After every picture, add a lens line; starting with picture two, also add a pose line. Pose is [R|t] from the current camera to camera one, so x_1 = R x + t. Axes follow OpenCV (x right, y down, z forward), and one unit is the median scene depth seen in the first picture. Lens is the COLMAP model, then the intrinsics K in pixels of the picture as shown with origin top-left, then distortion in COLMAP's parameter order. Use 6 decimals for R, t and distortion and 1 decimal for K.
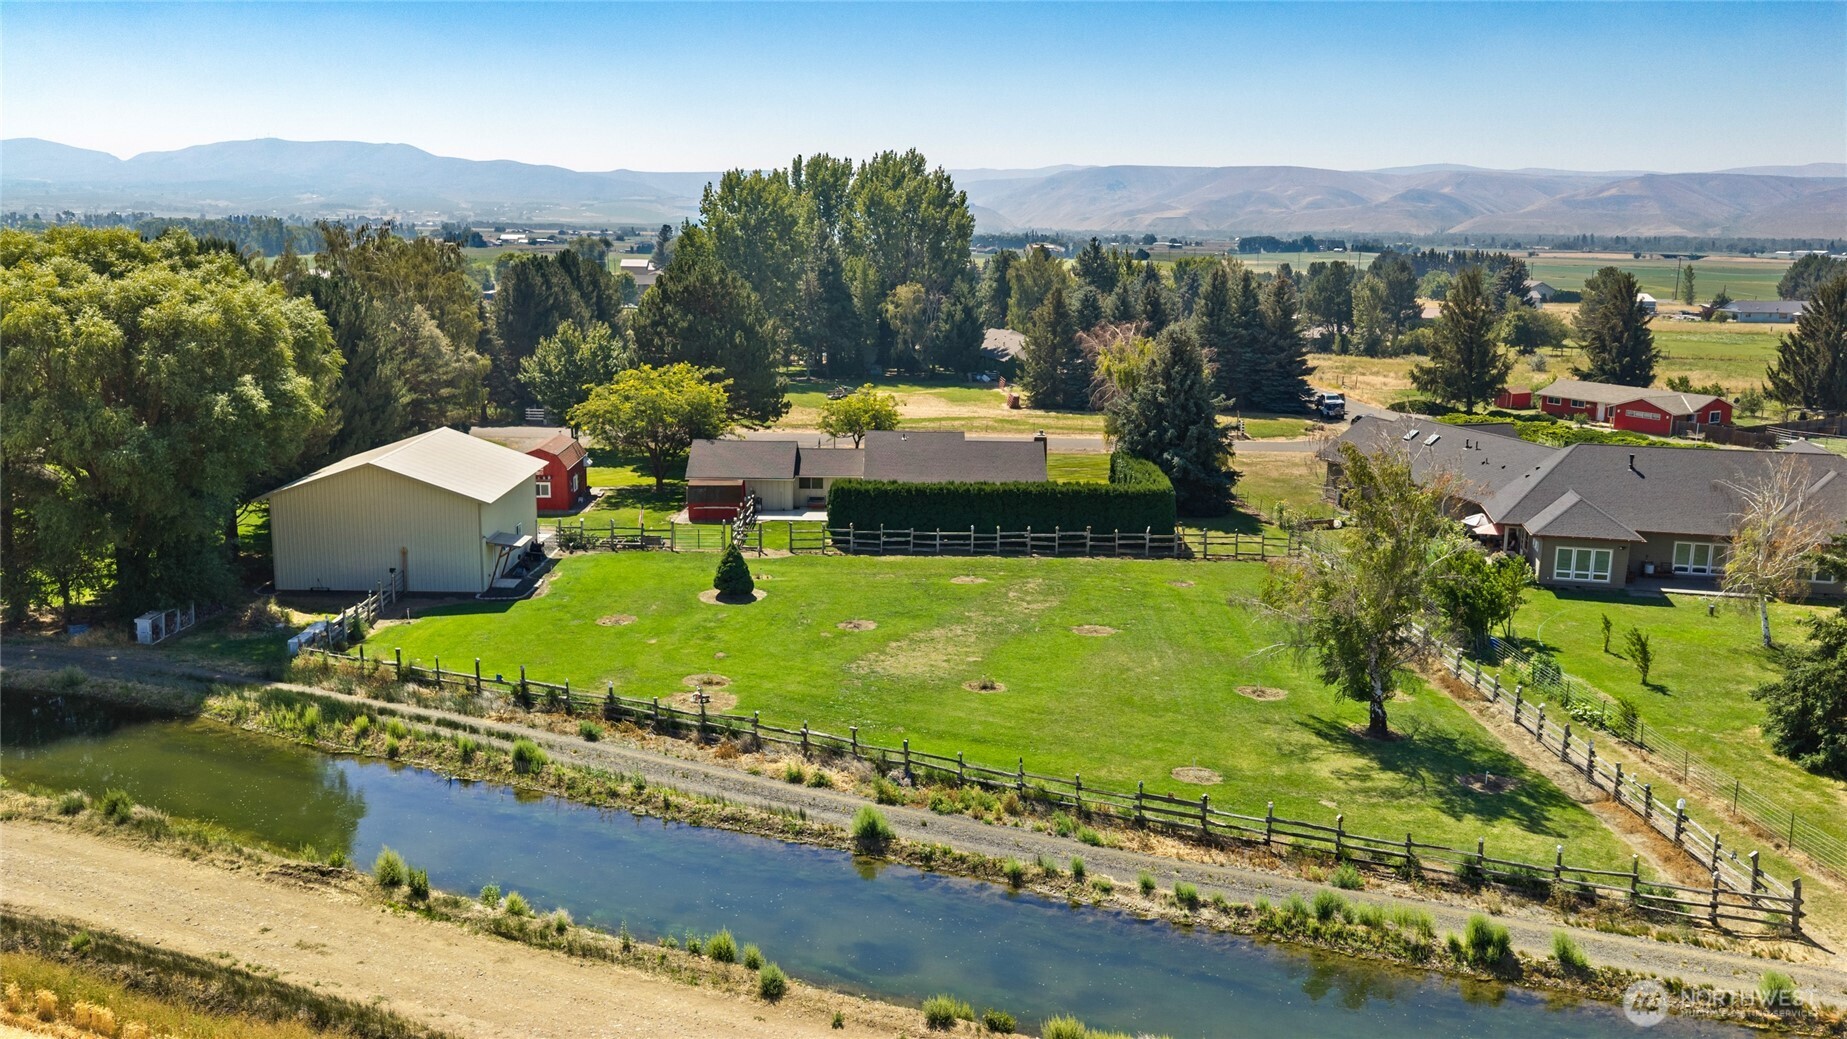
lens RADIAL K [[1461.0, 0, 953.0], [0, 1461.0, 577.9], [0, 0, 1]] dist [0.064073, -0.111841]
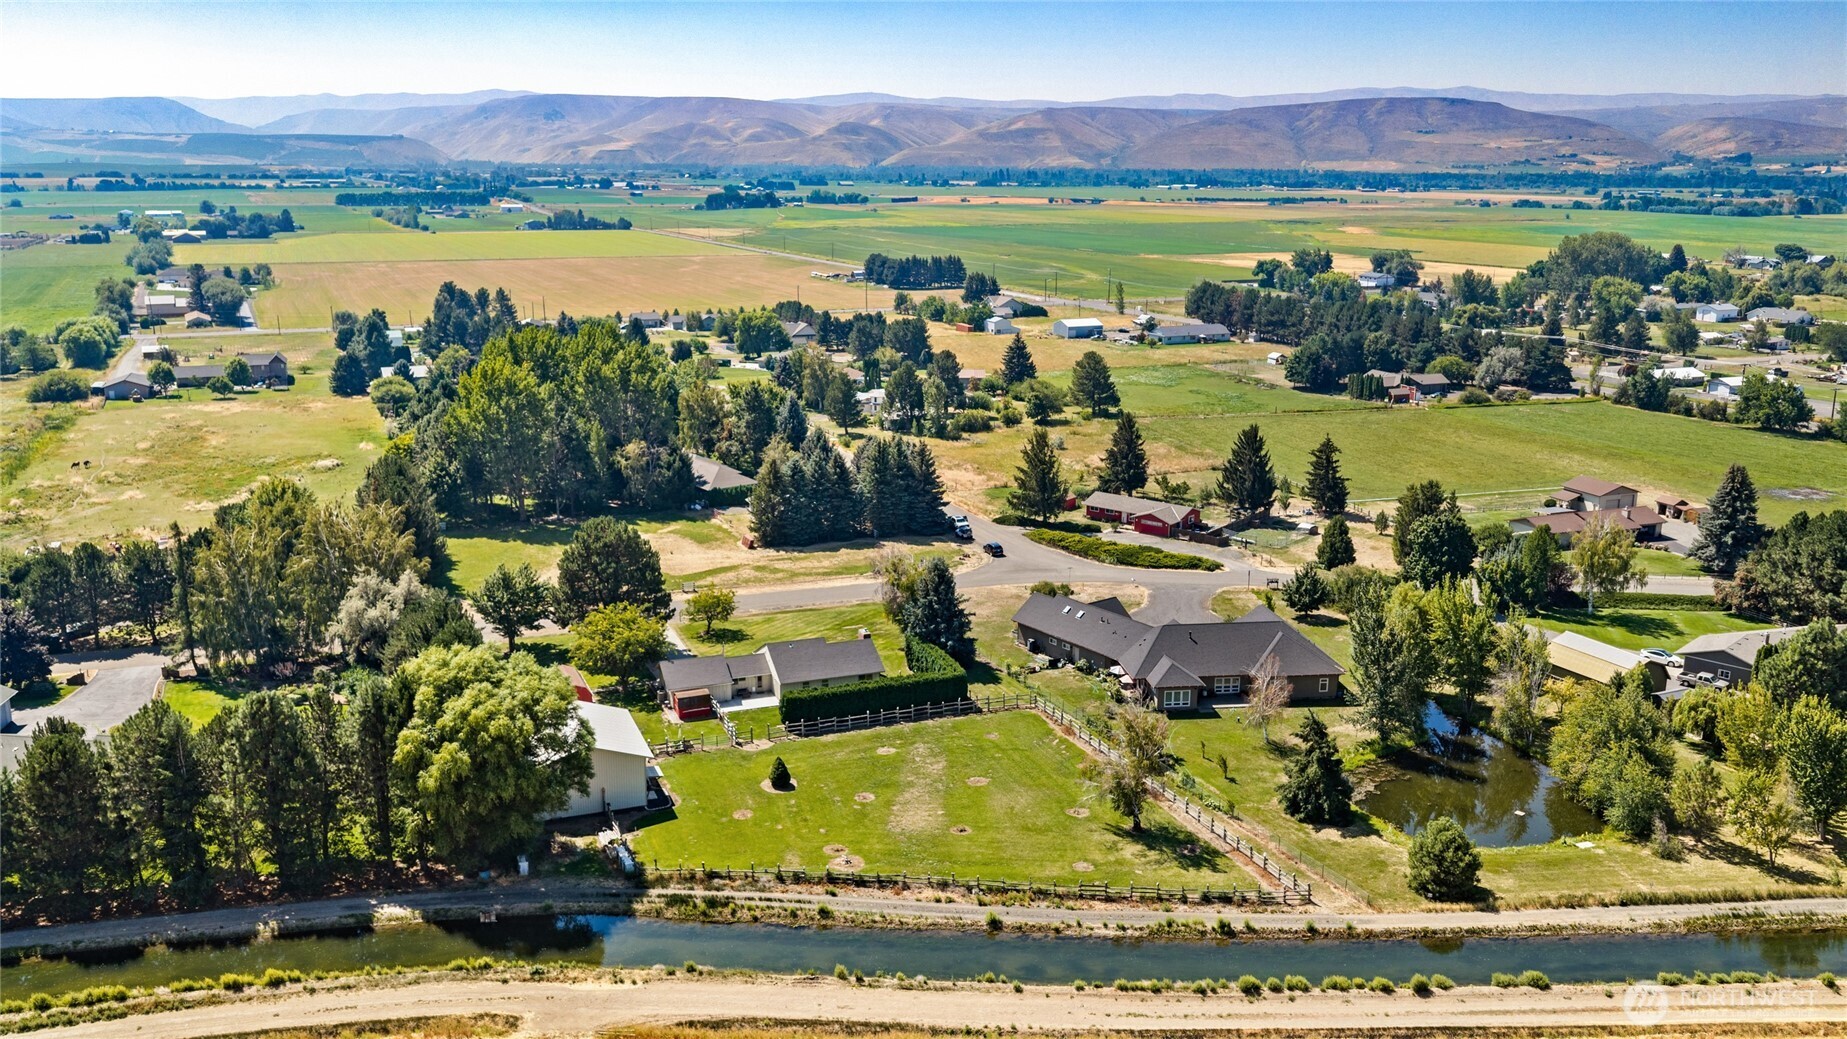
lens RADIAL K [[1461.0, 0, 953.0], [0, 1461.0, 577.9], [0, 0, 1]] dist [0.064073, -0.111841]
pose [[0.933012, -0.100069, 0.345652, -0.746598], [0.082154, 0.994423, 0.066136, -0.468915], [-0.350342, -0.033309, 0.936029, -1.054904]]
